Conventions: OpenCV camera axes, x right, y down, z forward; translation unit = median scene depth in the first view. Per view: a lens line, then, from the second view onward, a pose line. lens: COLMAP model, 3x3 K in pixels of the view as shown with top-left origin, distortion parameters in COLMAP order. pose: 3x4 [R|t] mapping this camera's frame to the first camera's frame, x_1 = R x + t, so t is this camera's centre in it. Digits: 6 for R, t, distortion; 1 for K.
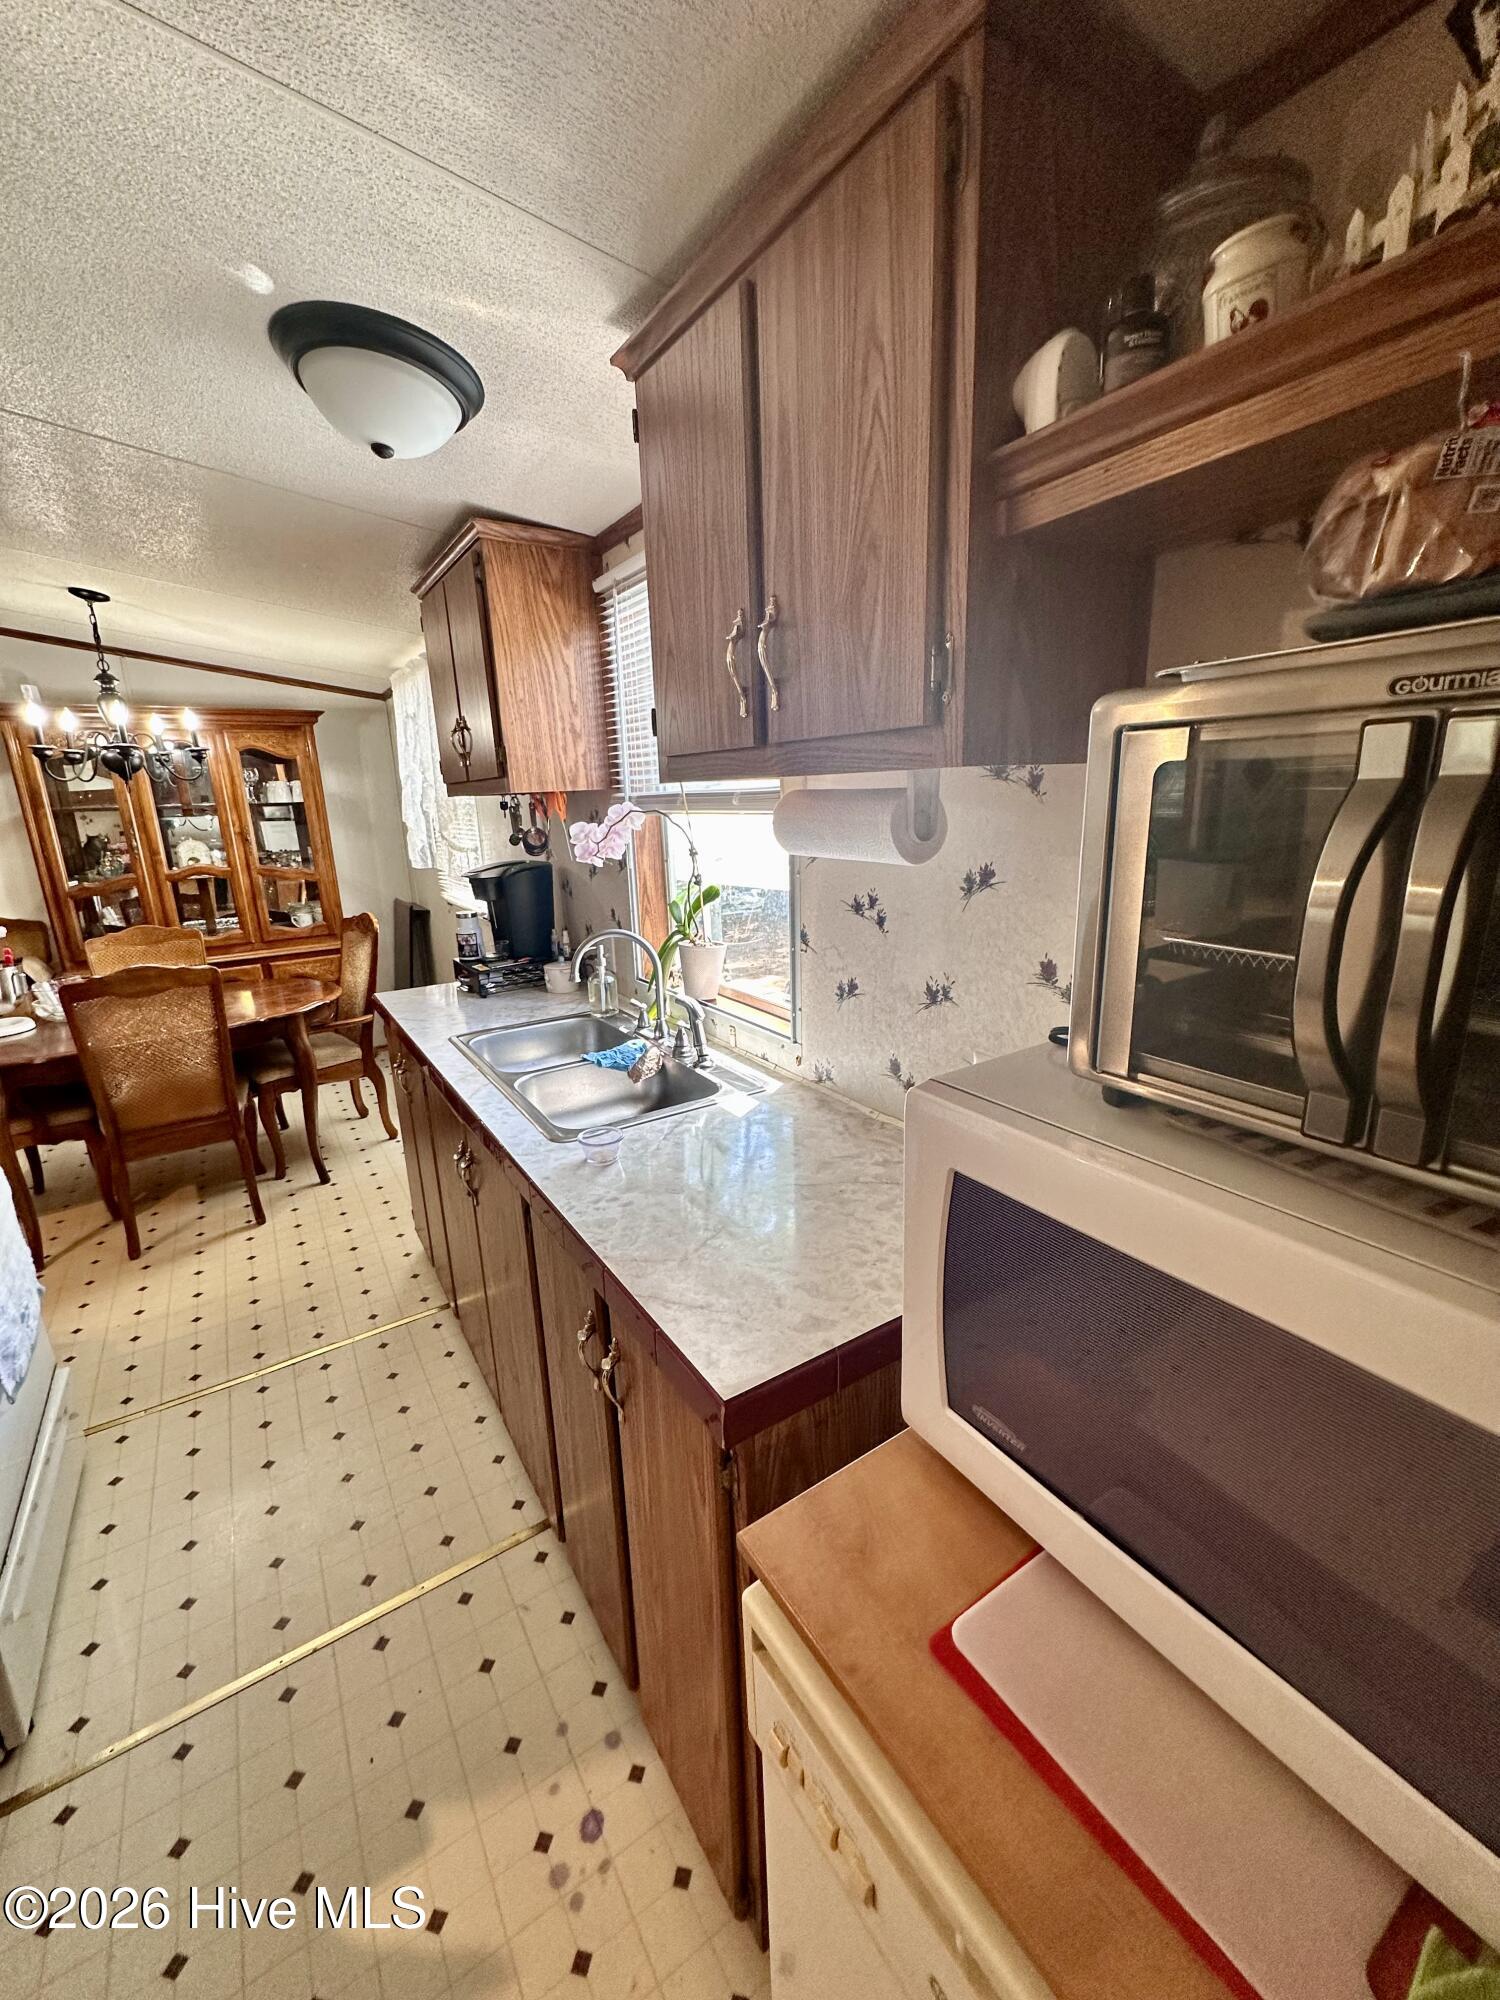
lens RADIAL K [[799.6, 0, 745.5], [0, 799.6, 997.0], [0, 0, 1]] dist [0.008330, -0.000702]
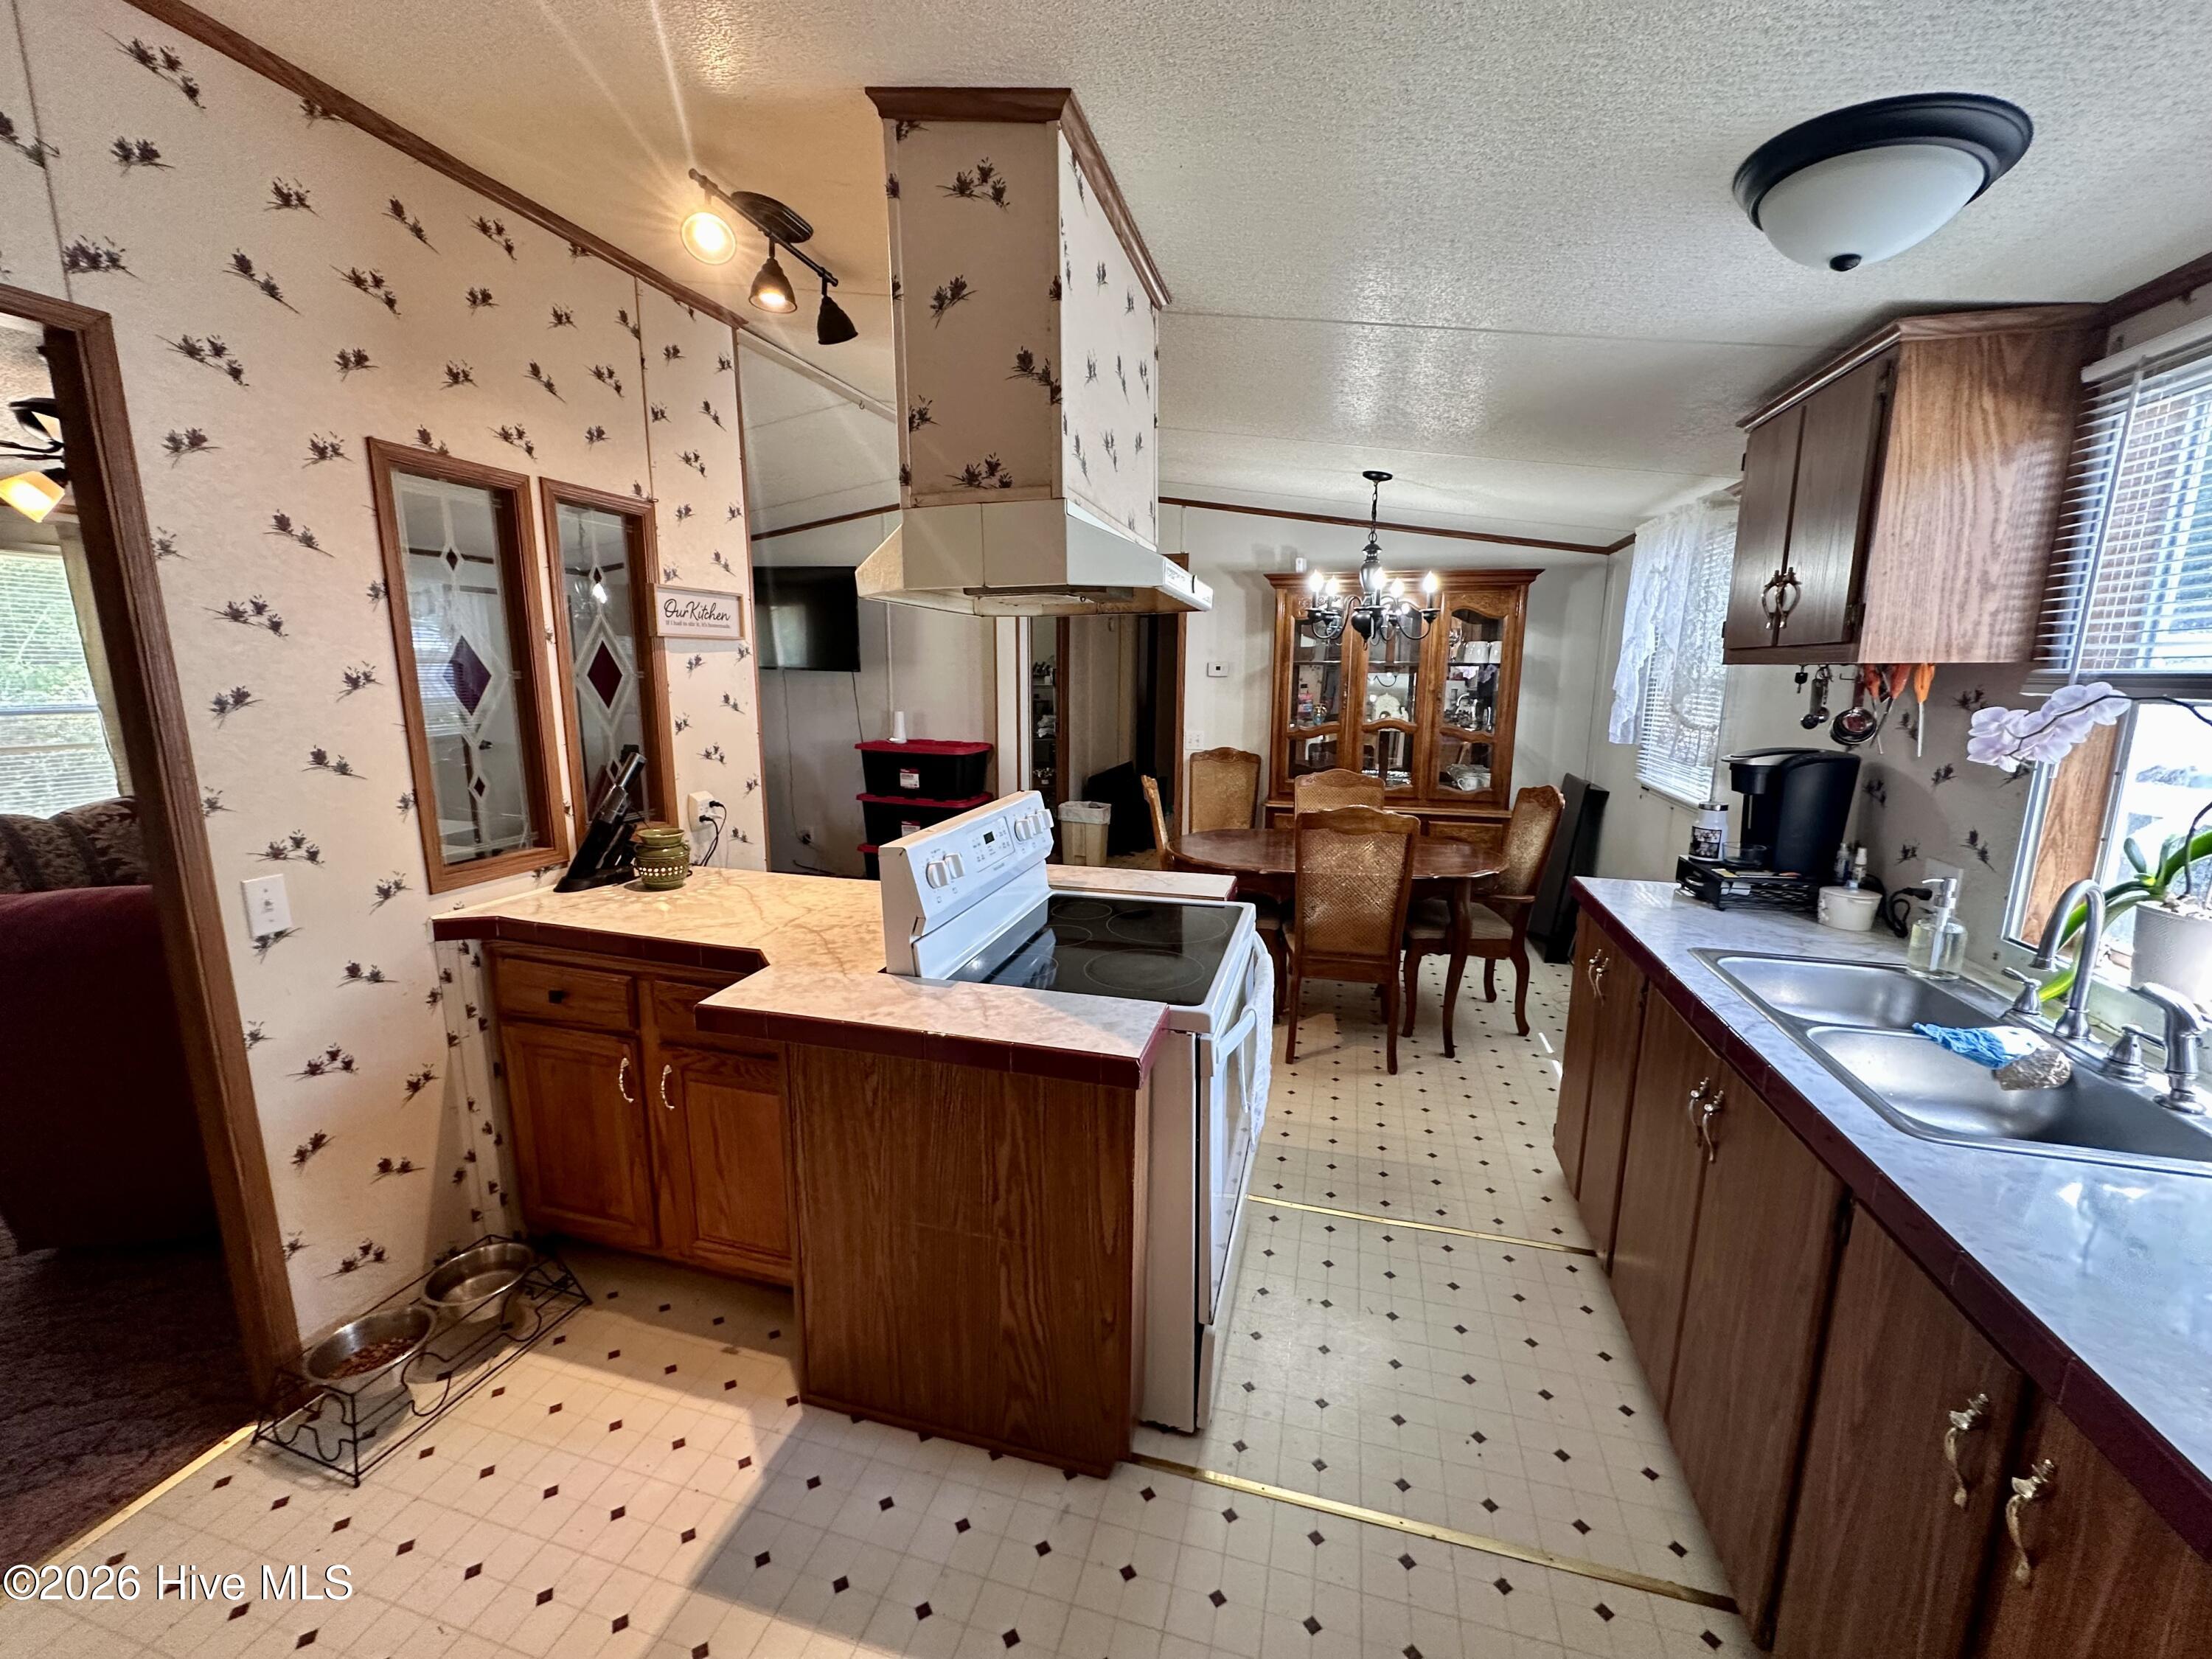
lens RADIAL K [[884.3, 0, 1106.2], [0, 884.3, 829.5], [0, 0, 1]] dist [0.008330, -0.000702]
pose [[0.671823, 0.173158, -0.720188, -0.109100], [-0.212172, 0.976537, 0.036870, 0.019625], [0.709674, 0.128034, 0.692799, -0.071989]]
